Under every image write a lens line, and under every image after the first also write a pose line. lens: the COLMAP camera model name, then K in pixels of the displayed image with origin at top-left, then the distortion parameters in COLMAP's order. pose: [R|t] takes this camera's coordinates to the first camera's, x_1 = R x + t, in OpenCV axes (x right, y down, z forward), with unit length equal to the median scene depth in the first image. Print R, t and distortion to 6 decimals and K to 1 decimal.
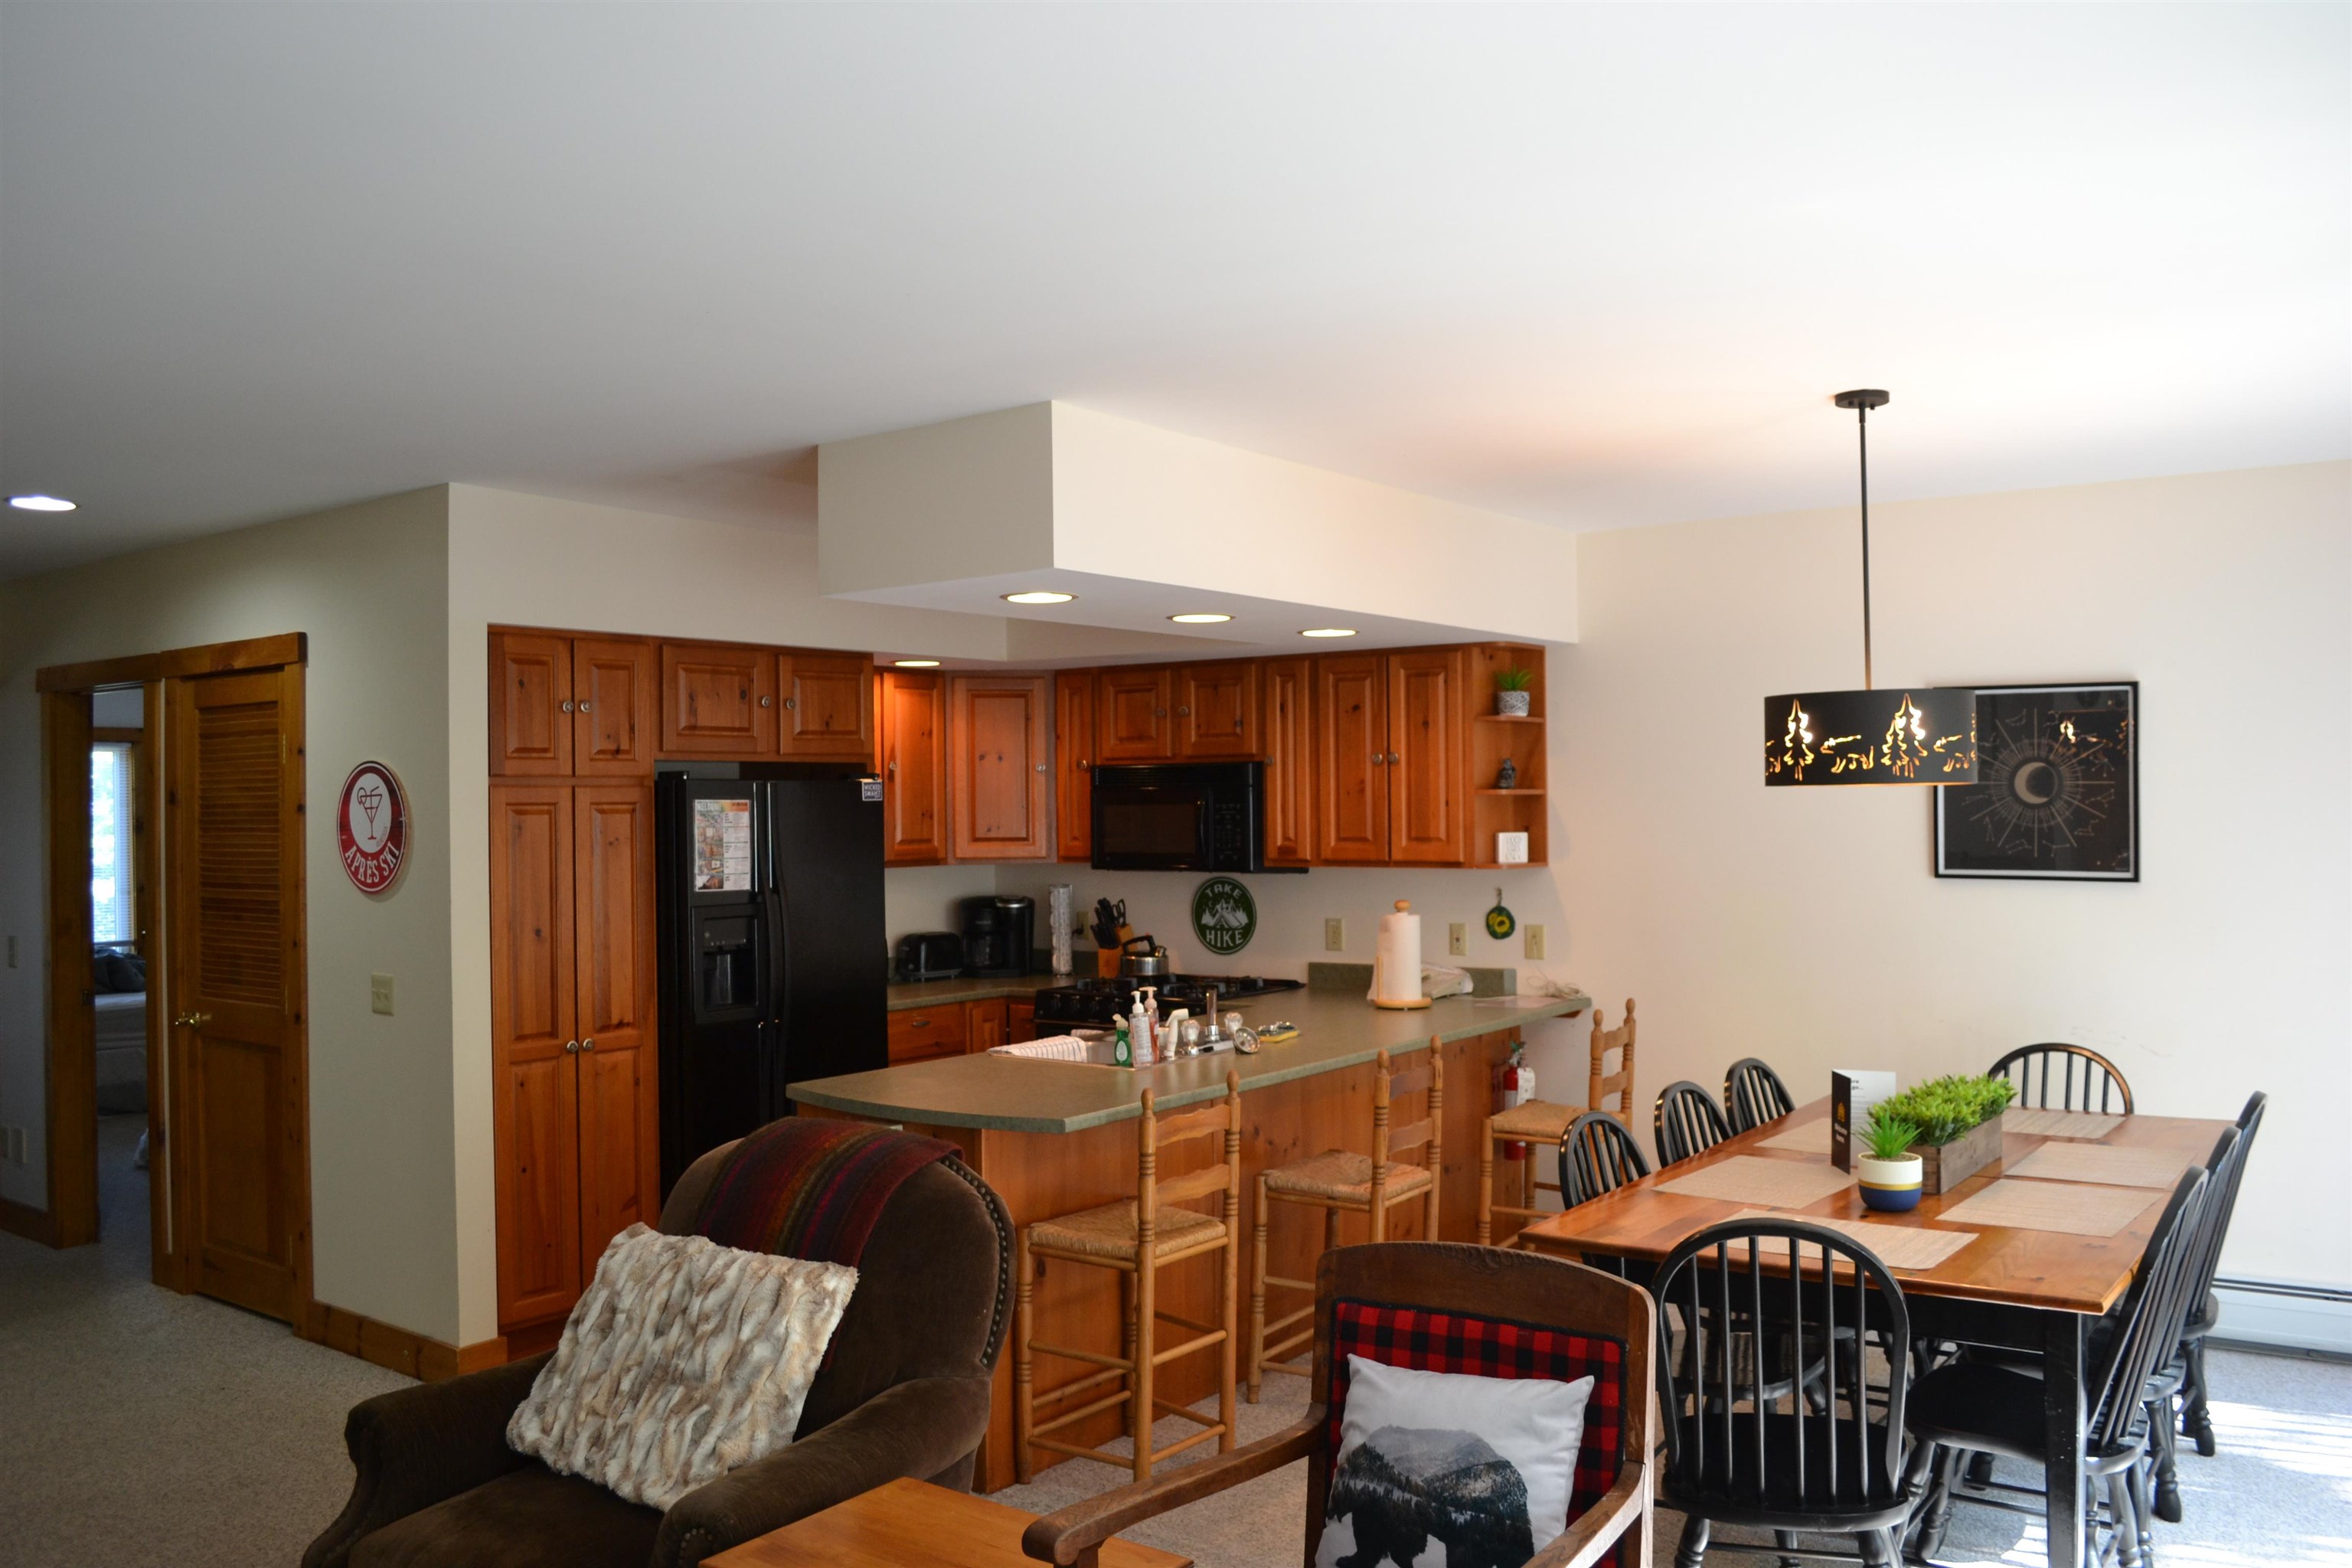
lens RADIAL K [[1880.6, 0, 1181.3], [0, 1880.6, 790.6], [0, 0, 1]] dist [-0.080864, 0.008067]
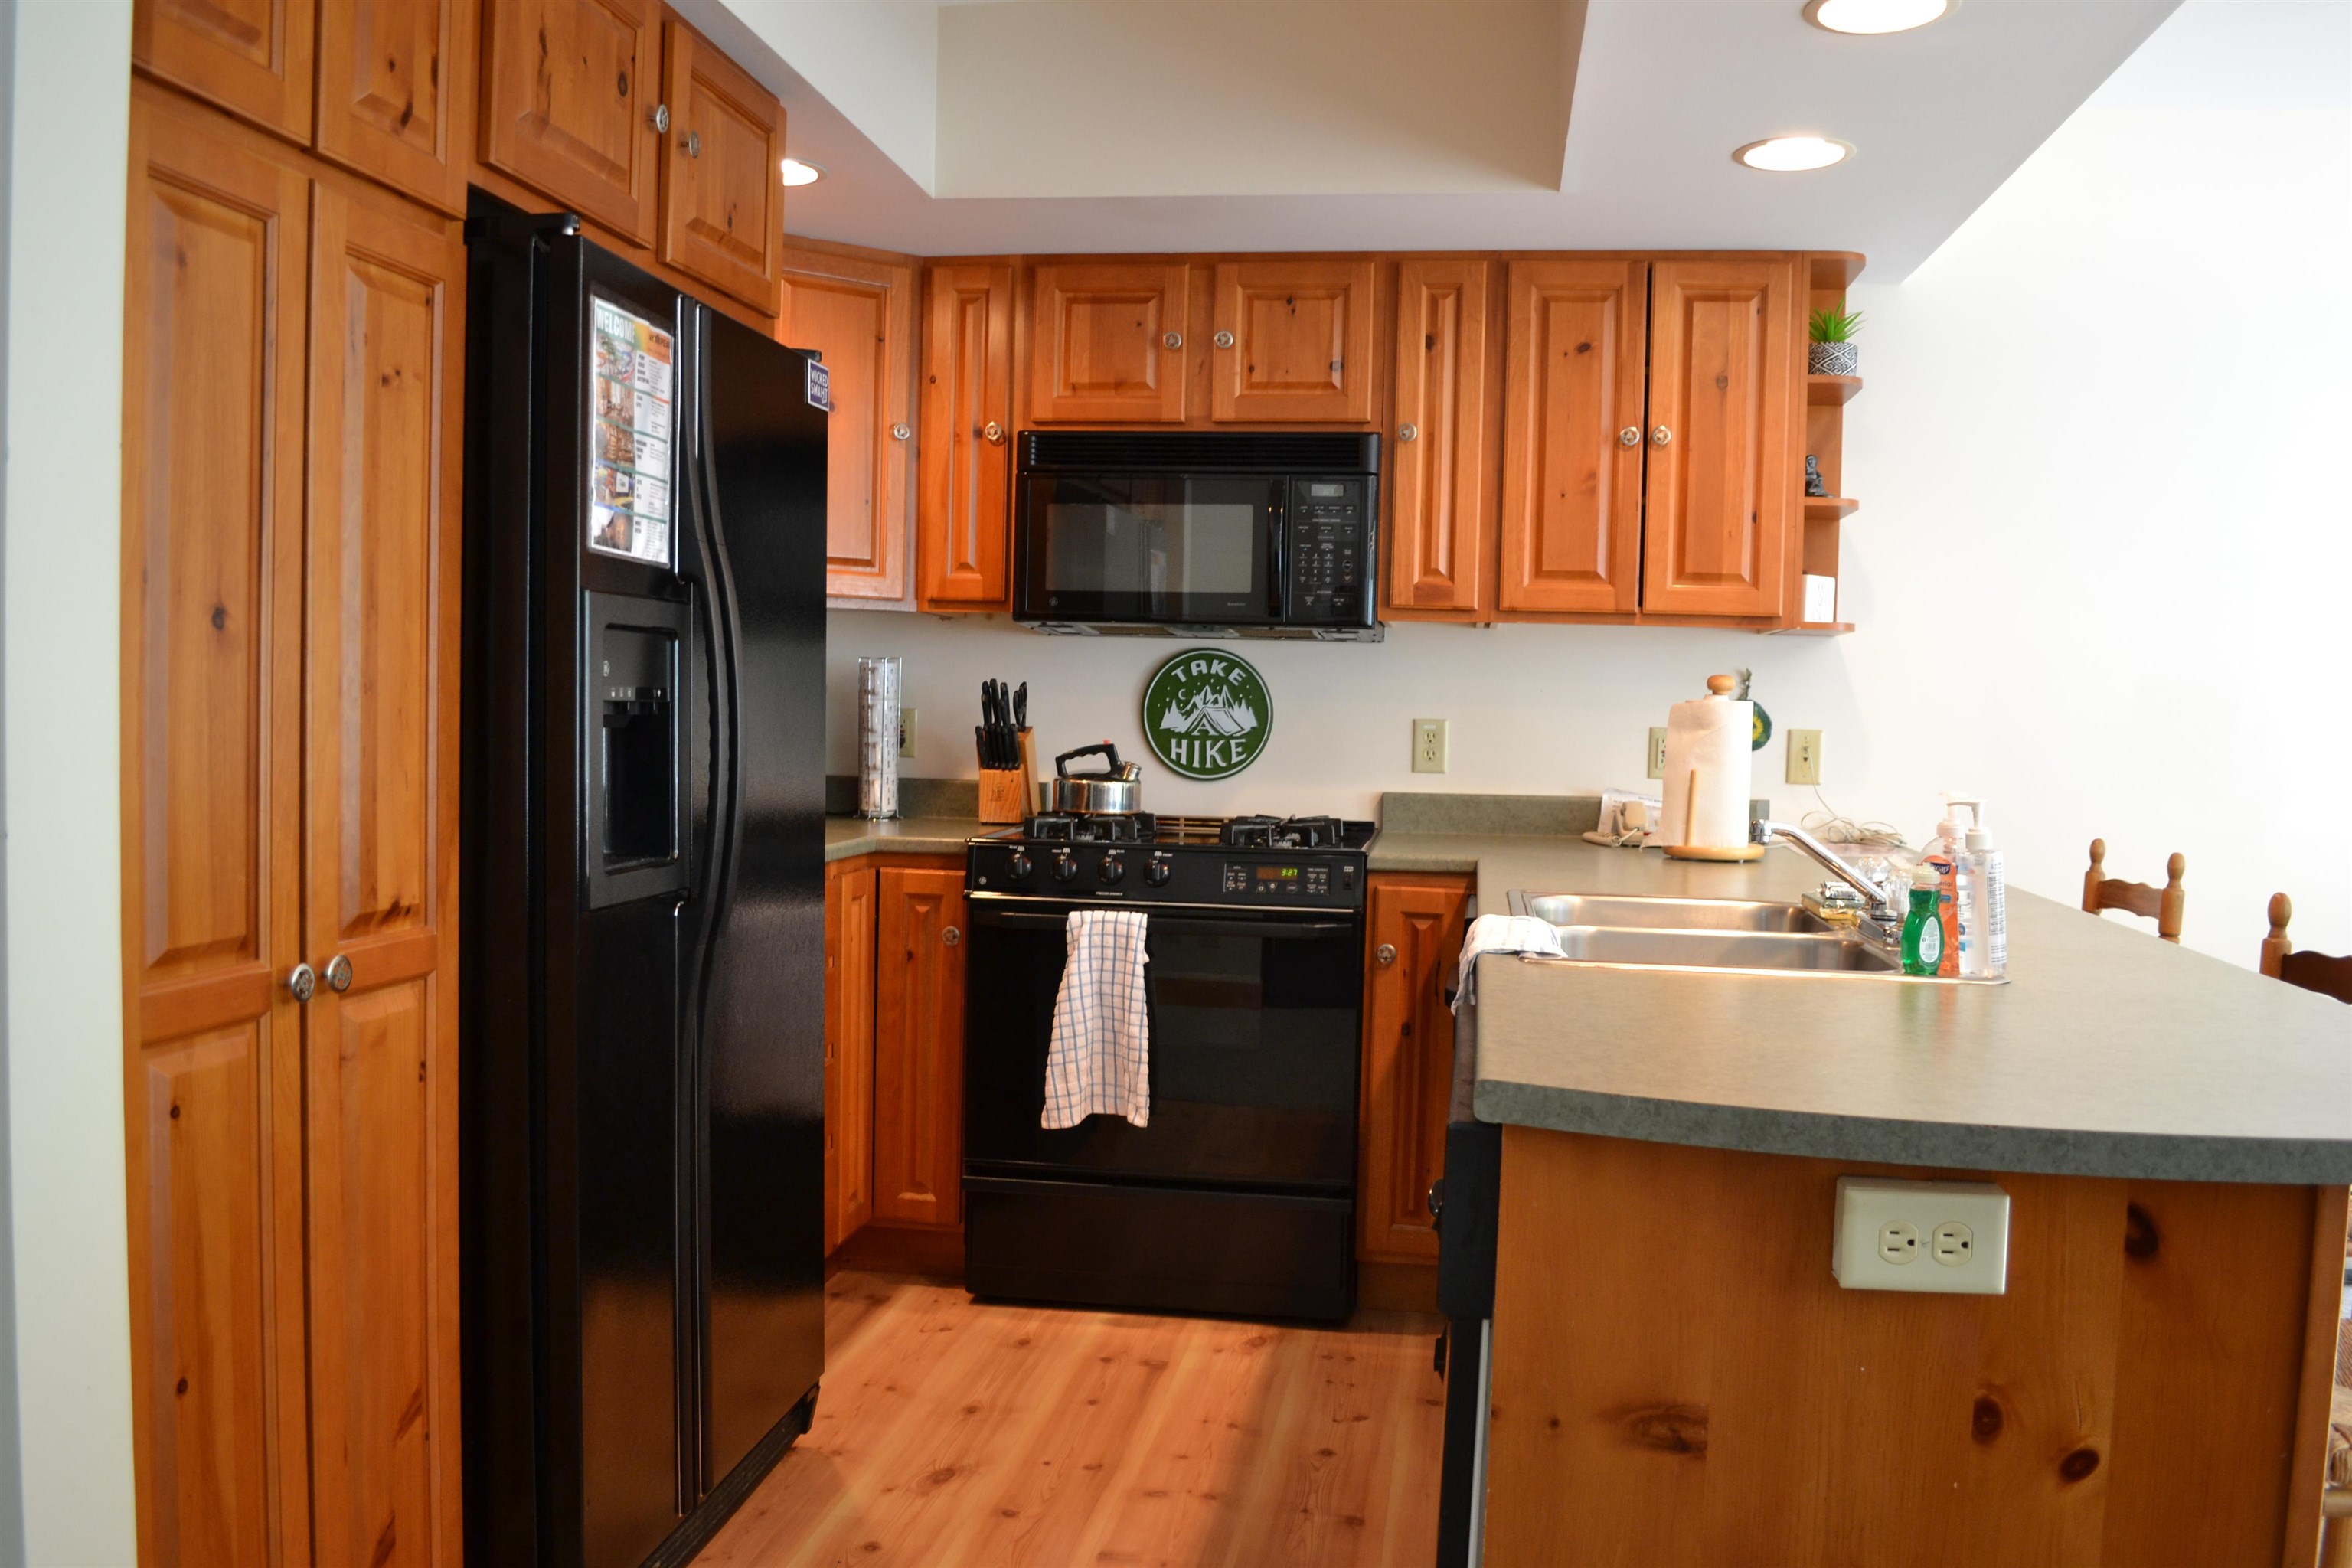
lens RADIAL K [[1880.6, 0, 1182.4], [0, 1880.6, 800.2], [0, 0, 1]] dist [-0.080864, 0.008067]
pose [[0.885301, 0.008713, 0.464937, -0.275298], [-0.037564, 0.997897, 0.052827, 0.067348], [-0.463499, -0.064233, 0.883766, 0.522803]]
